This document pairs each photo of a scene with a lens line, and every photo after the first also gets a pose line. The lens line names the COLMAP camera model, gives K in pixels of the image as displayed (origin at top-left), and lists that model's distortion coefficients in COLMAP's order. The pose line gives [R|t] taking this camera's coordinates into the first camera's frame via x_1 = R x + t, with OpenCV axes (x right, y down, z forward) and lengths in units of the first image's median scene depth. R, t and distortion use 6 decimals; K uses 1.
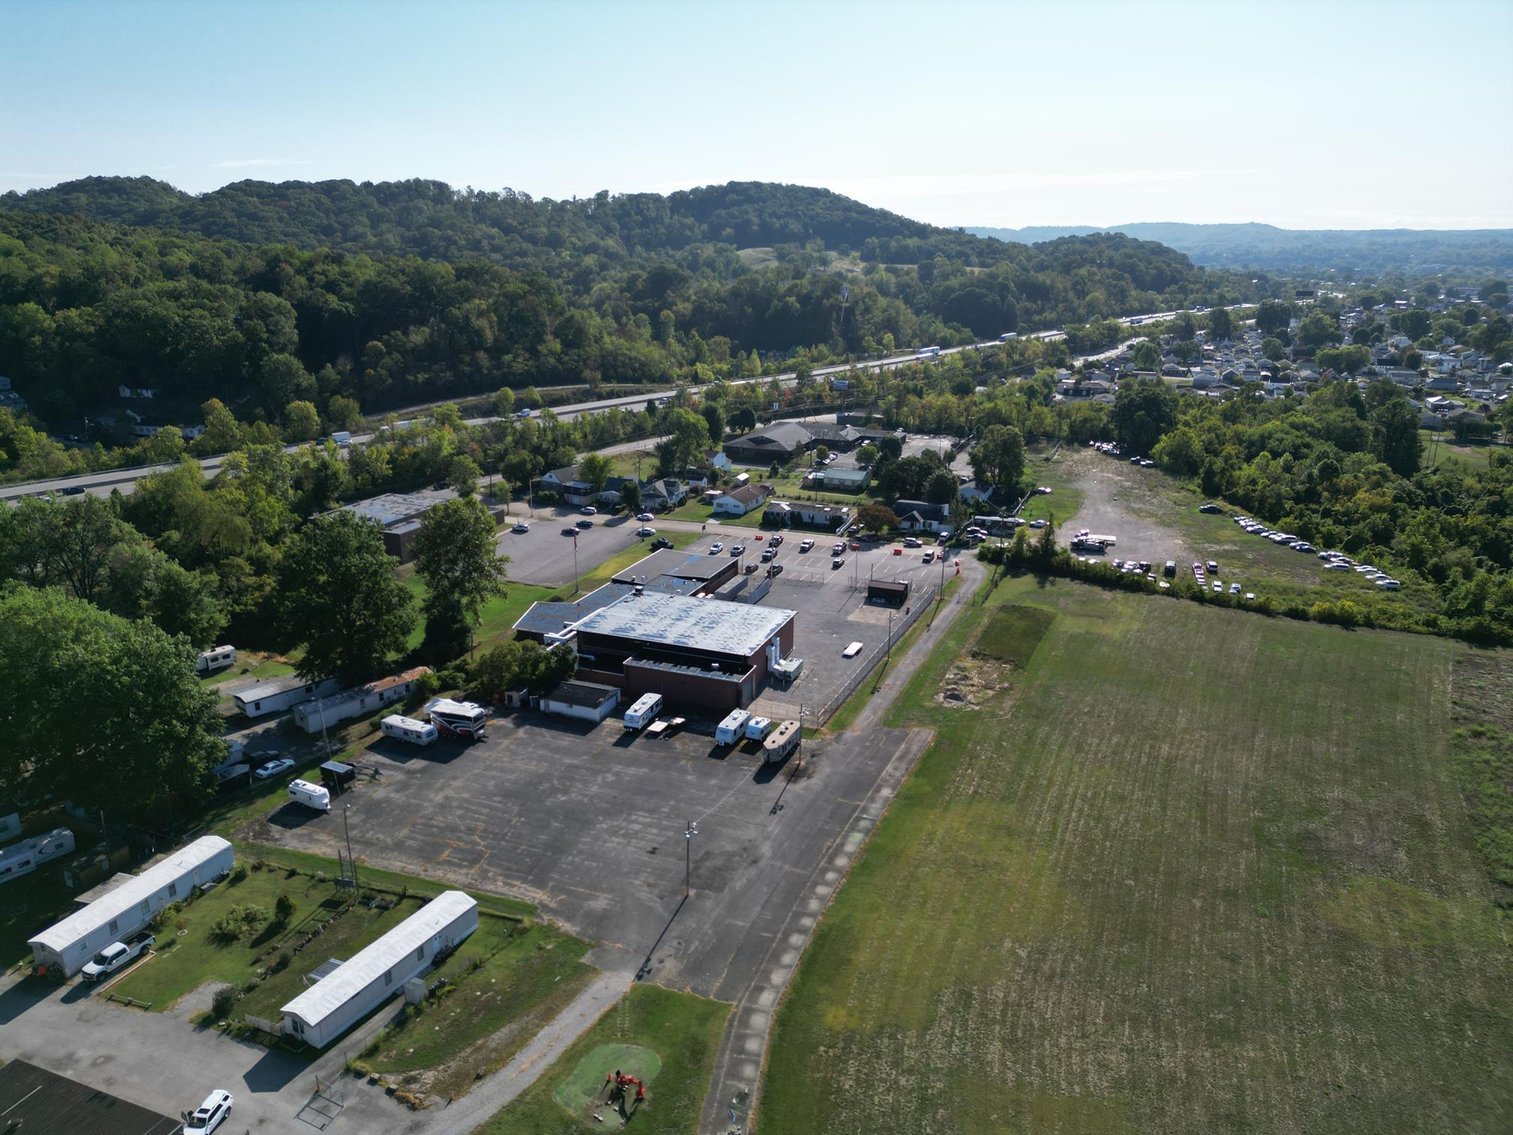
lens RADIAL K [[1043.8, 0, 754.0], [0, 1043.8, 581.4], [0, 0, 1]] dist [0.088586, -0.085923]
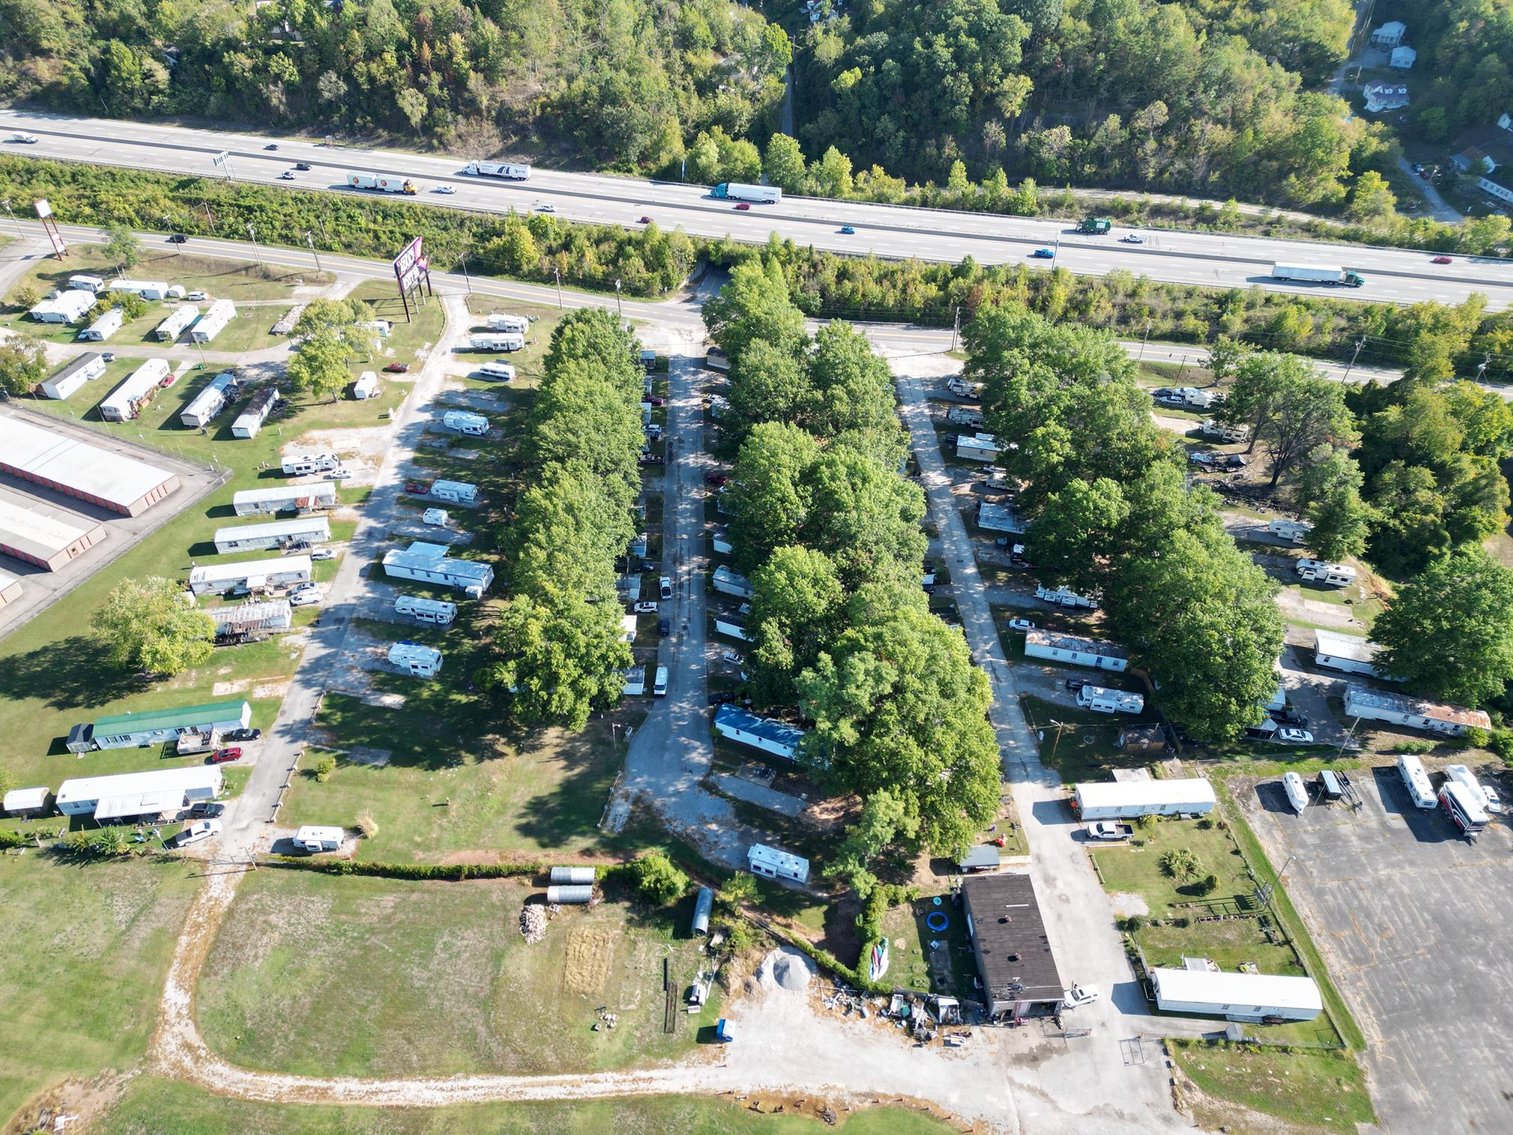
lens RADIAL K [[1058.4, 0, 755.3], [0, 1058.4, 561.7], [0, 0, 1]] dist [0.075671, -0.072823]
pose [[0.430692, 0.590030, -0.682912, 0.004082], [-0.280856, 0.806742, 0.519891, -0.390073], [0.857685, -0.032112, 0.513171, -0.134615]]
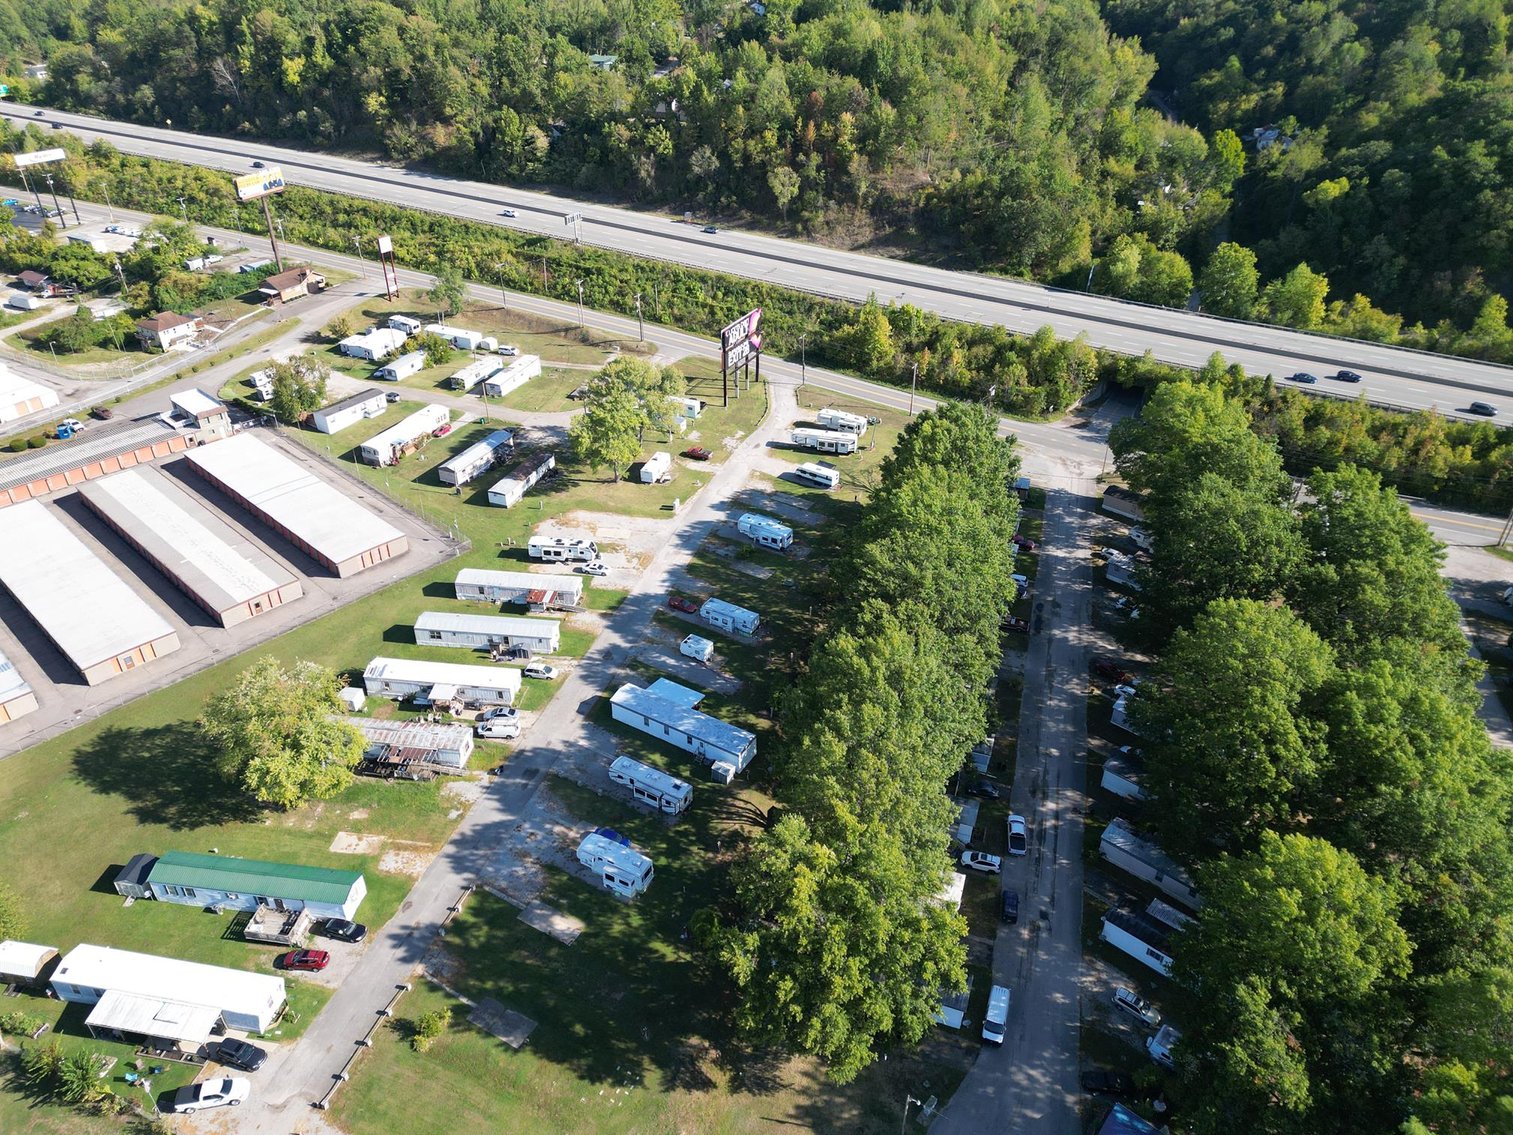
lens RADIAL K [[1058.4, 0, 755.3], [0, 1058.4, 561.7], [0, 0, 1]] dist [0.075671, -0.072823]
pose [[0.122780, 0.531339, -0.838214, -0.352377], [-0.306053, 0.823712, 0.477316, -0.161509], [0.944064, 0.197933, 0.263753, -0.008345]]
